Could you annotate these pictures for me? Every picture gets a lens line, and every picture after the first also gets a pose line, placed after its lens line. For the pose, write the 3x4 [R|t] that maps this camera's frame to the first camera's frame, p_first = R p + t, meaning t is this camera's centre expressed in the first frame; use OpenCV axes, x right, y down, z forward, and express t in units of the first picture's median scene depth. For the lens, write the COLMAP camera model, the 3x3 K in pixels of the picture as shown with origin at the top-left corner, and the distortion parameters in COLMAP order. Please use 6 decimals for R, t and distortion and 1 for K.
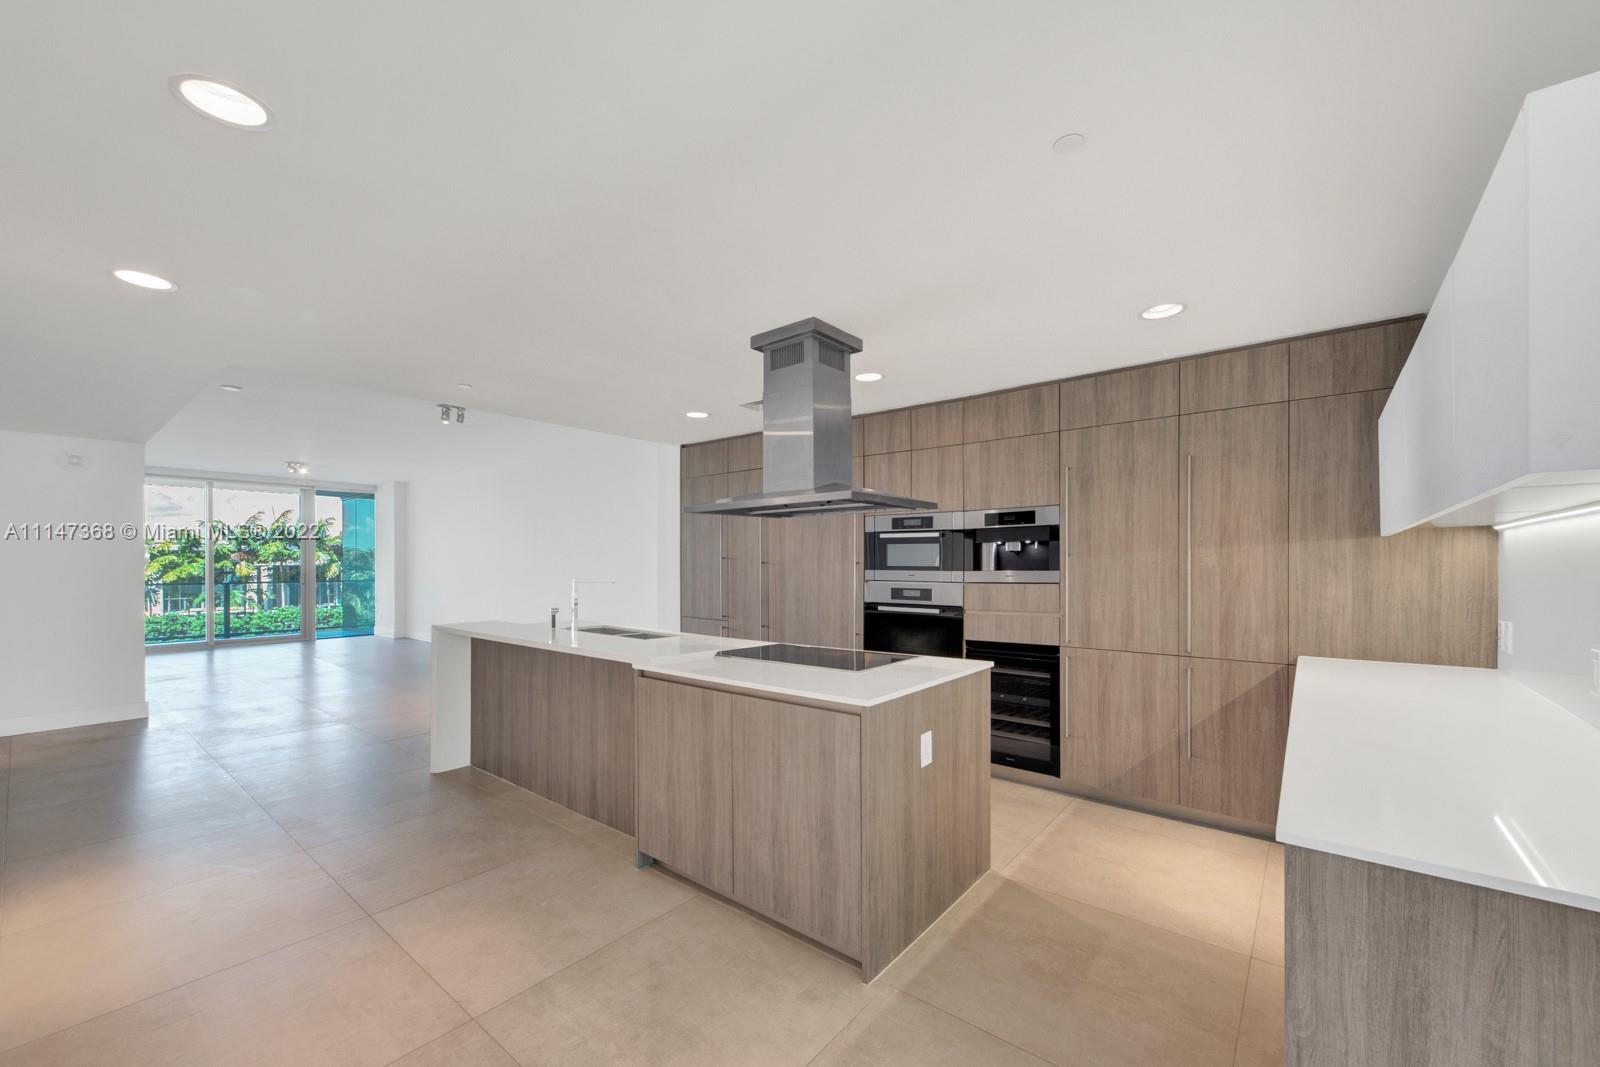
lens RADIAL K [[636.7, 0, 801.1], [0, 636.7, 548.9], [0, 0, 1]] dist [0.002962, -0.001489]
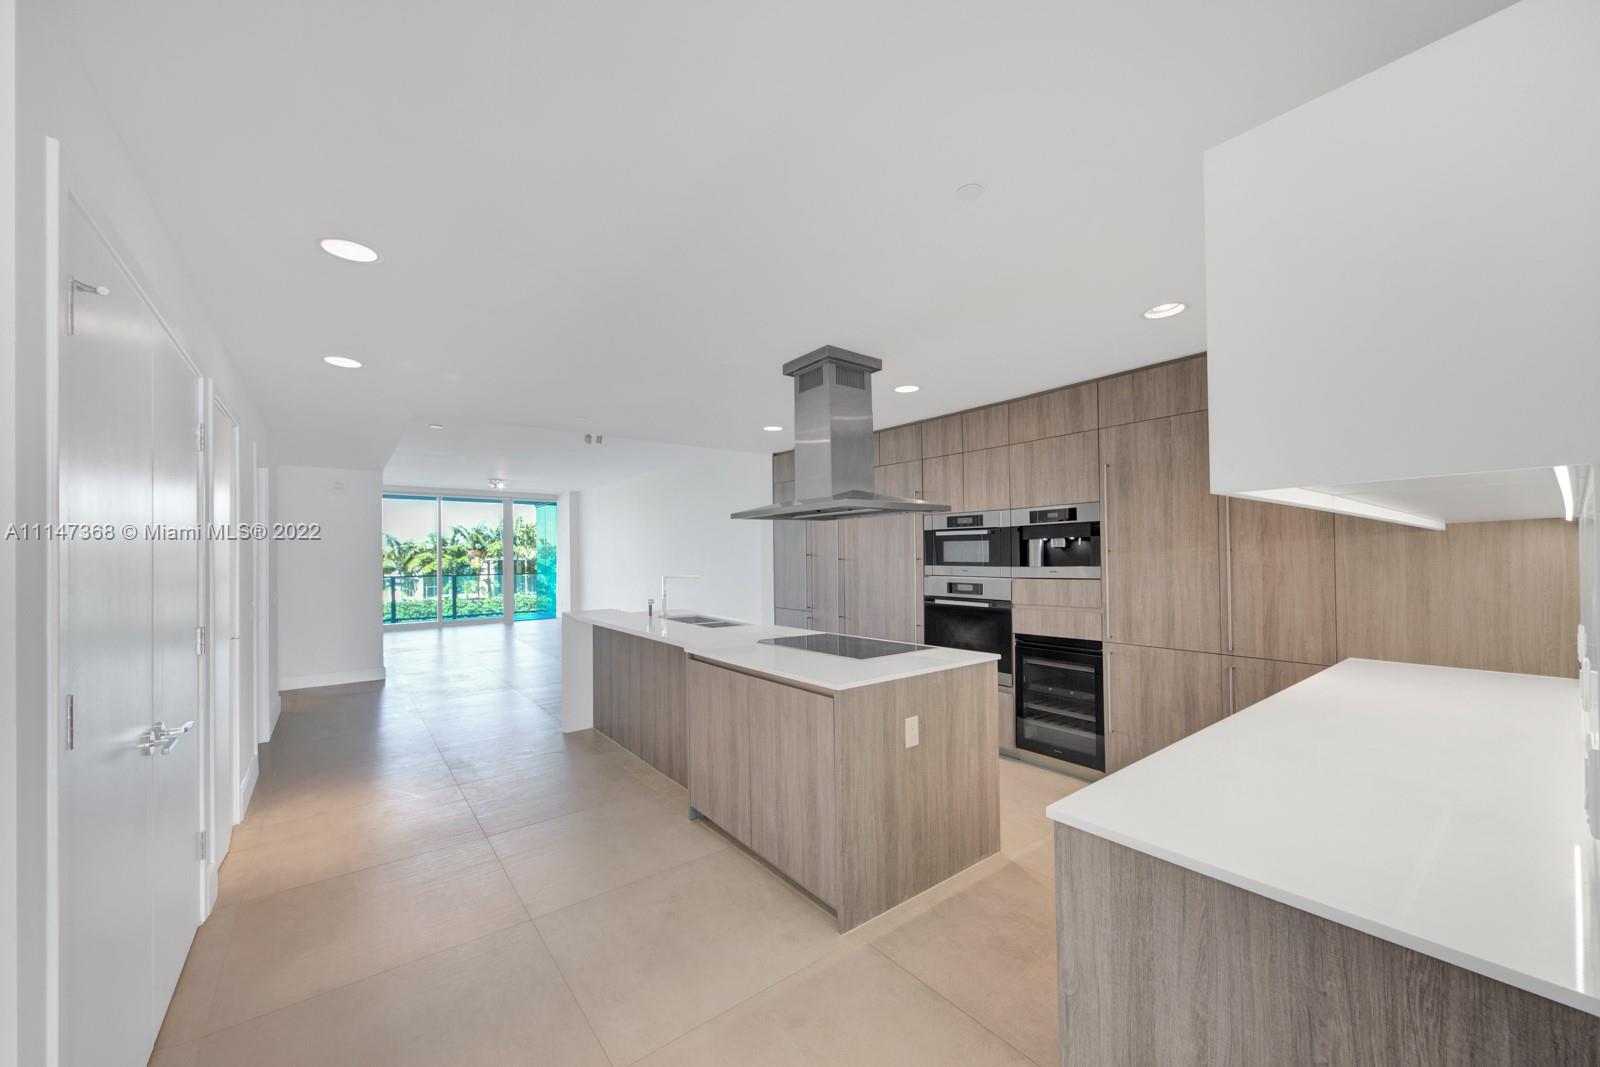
lens RADIAL K [[605.1, 0, 806.4], [0, 605.1, 536.3], [0, 0, 1]] dist [0.005526, -0.003886]
pose [[0.974980, -0.014595, -0.221811, 0.165022], [0.012697, 0.999870, -0.009979, -0.010421], [0.221928, 0.006913, 0.975039, -0.042343]]
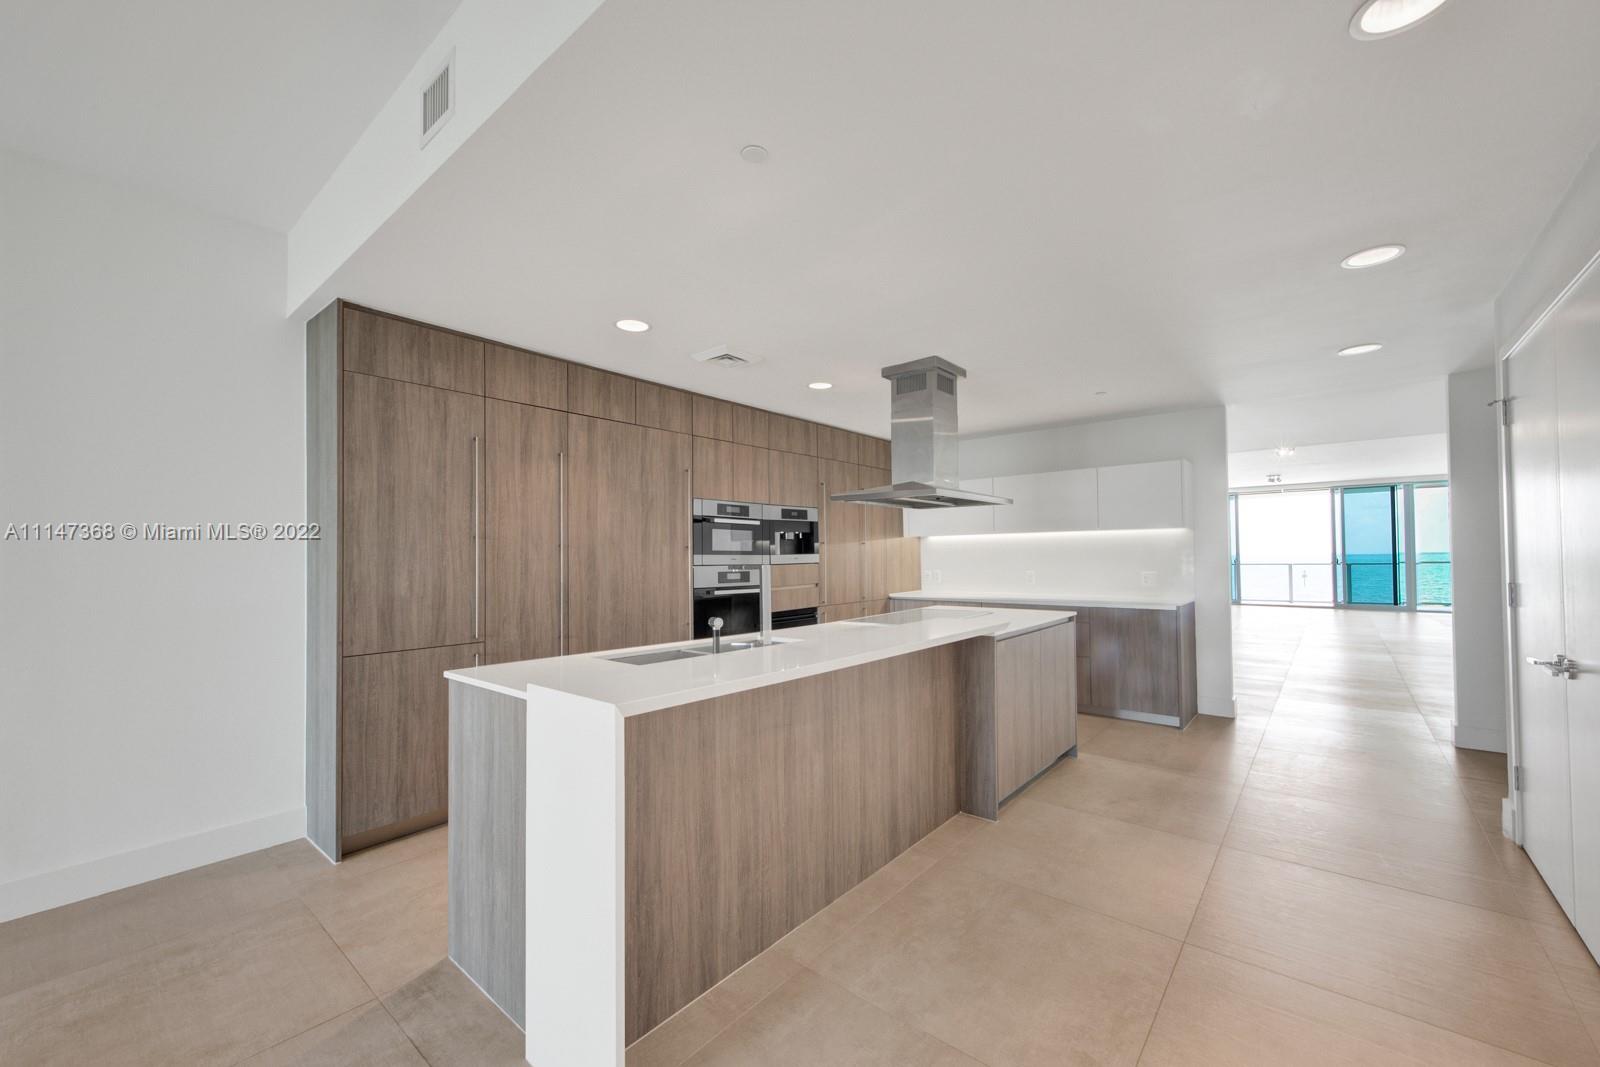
lens RADIAL K [[636.7, 0, 798.8], [0, 636.7, 537.9], [0, 0, 1]] dist [0.002962, -0.001489]
pose [[0.019884, 0.033198, 0.999251, -1.048244], [-0.006750, 0.999430, -0.033070, 0.047239], [-0.999780, -0.006087, 0.020097, 1.018977]]
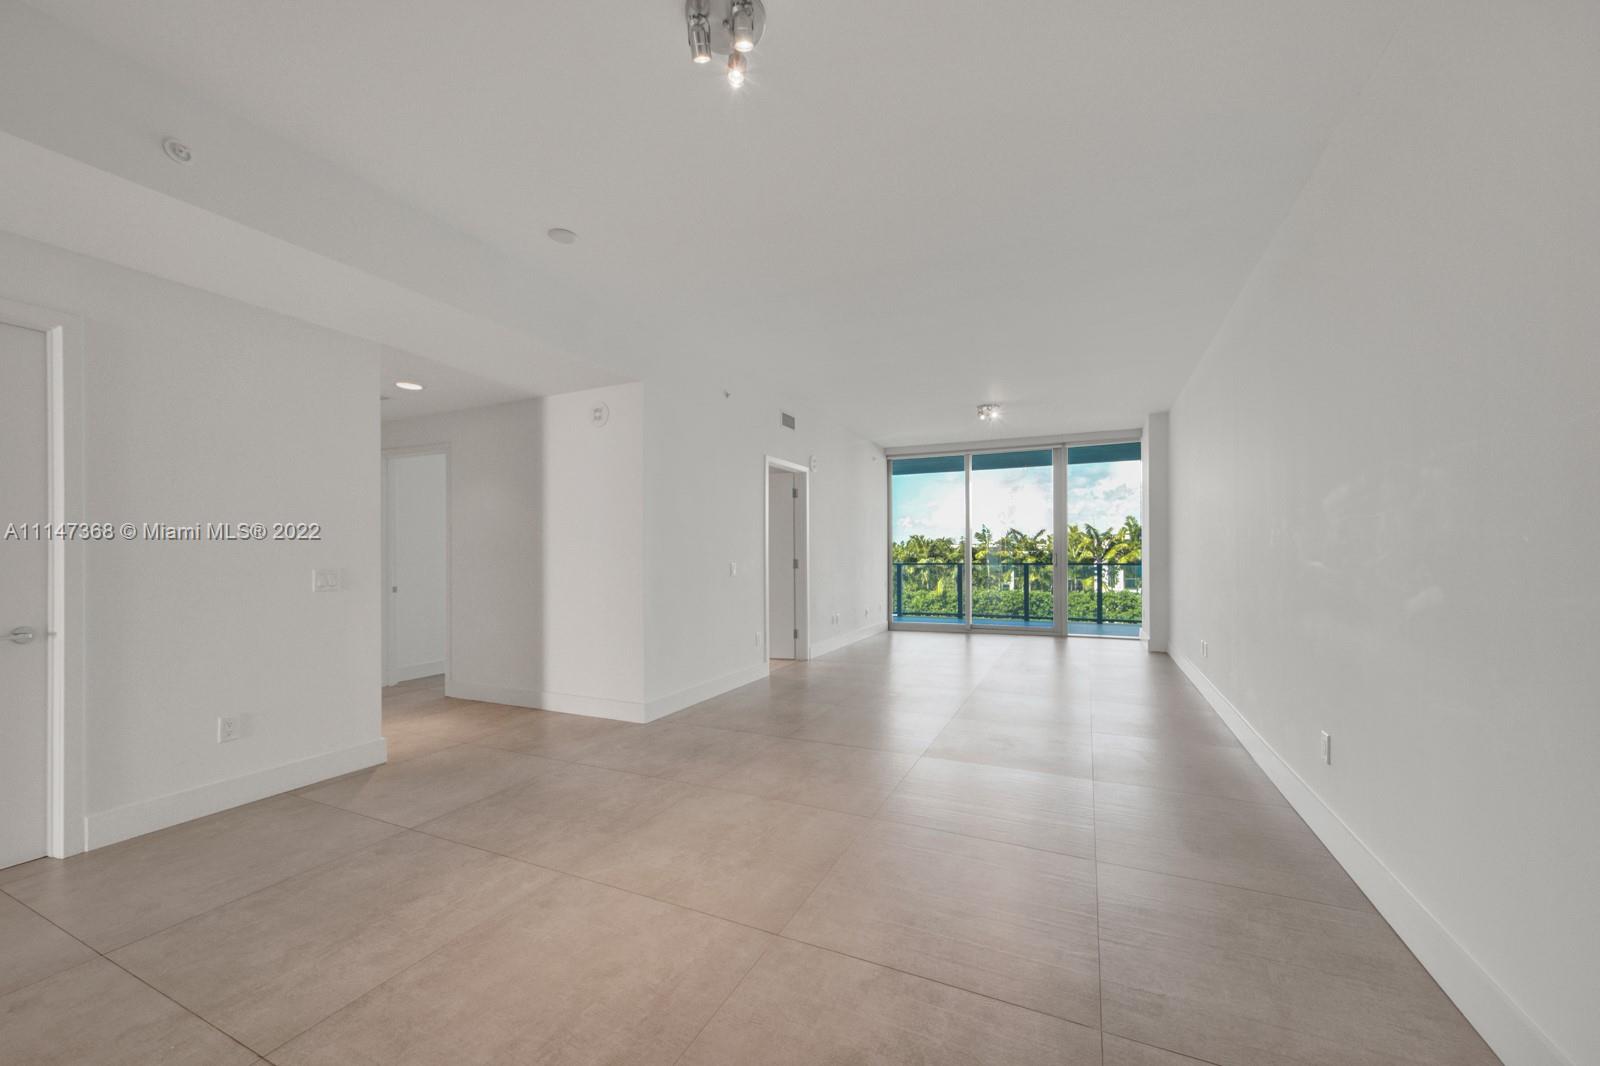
lens RADIAL K [[605.1, 0, 785.8], [0, 605.1, 553.5], [0, 0, 1]] dist [0.005526, -0.003886]
pose [[0.248701, 0.000320, -0.968580, -0.423832], [0.026231, 0.999631, 0.007065, 0.083864], [0.968225, -0.027164, 0.248601, 1.627686]]
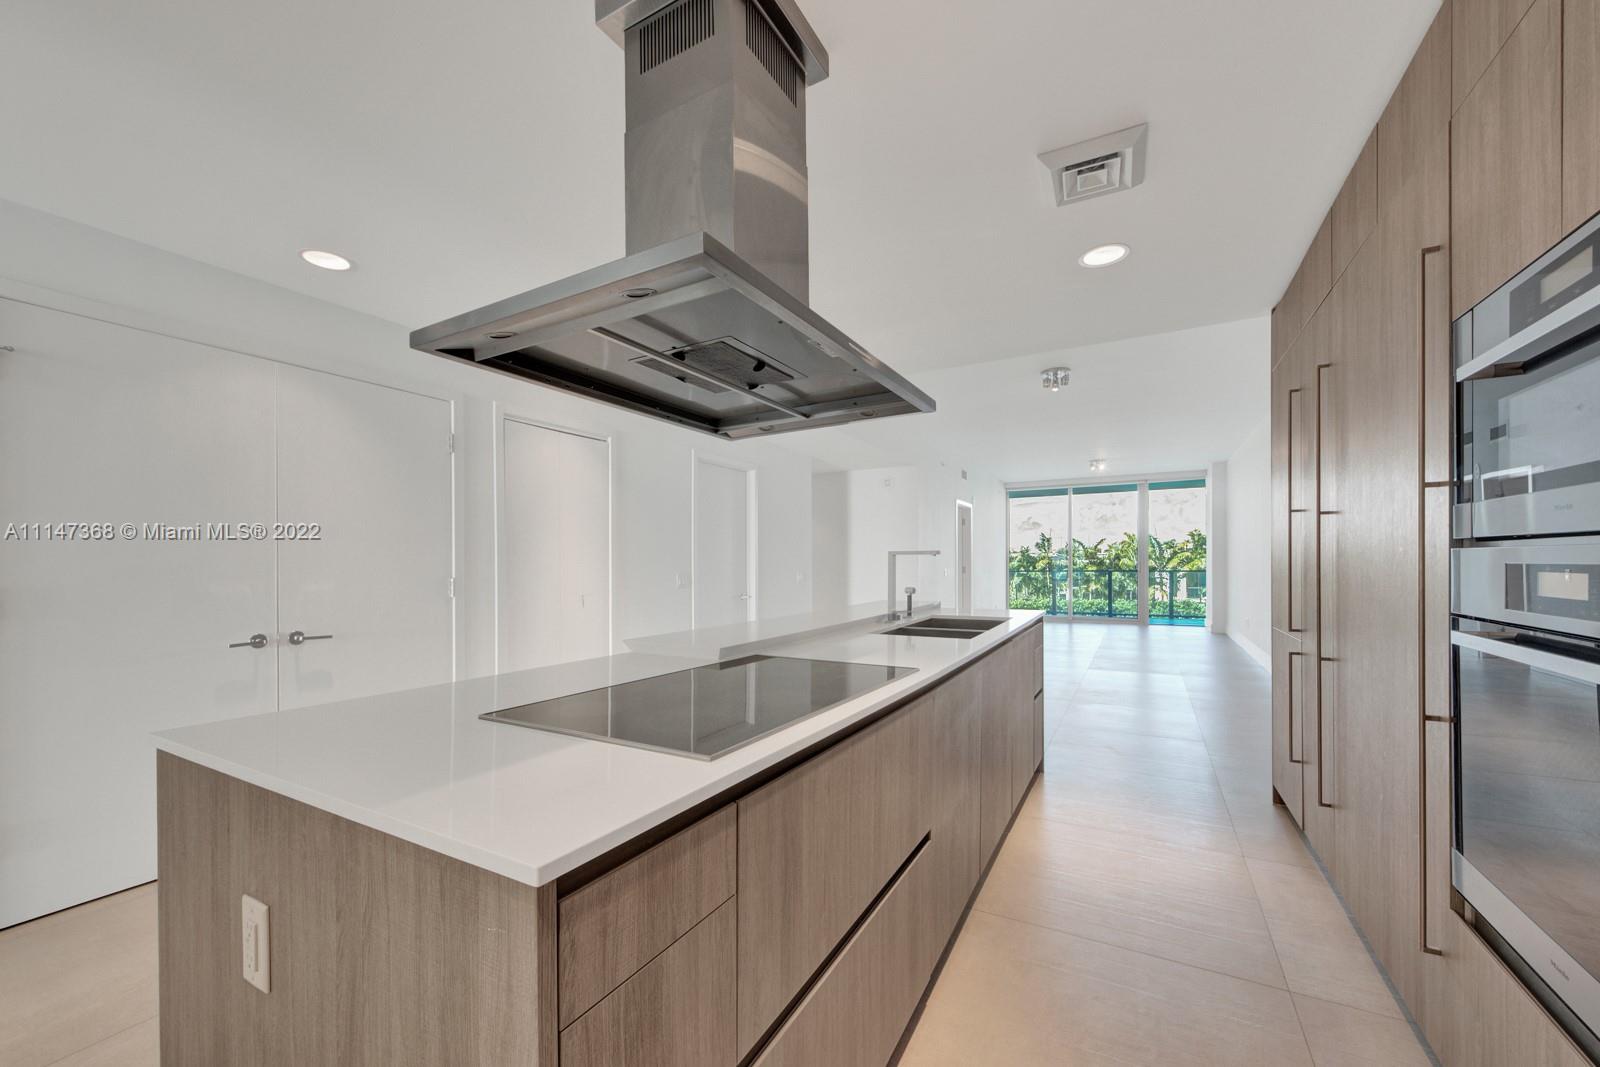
lens RADIAL K [[605.1, 0, 798.8], [0, 605.1, 567.2], [0, 0, 1]] dist [0.005526, -0.003886]
pose [[0.190811, 0.007356, -0.981599, 0.389026], [0.027807, 0.999530, 0.012895, 0.061677], [0.981233, -0.029756, 0.190516, 0.812309]]
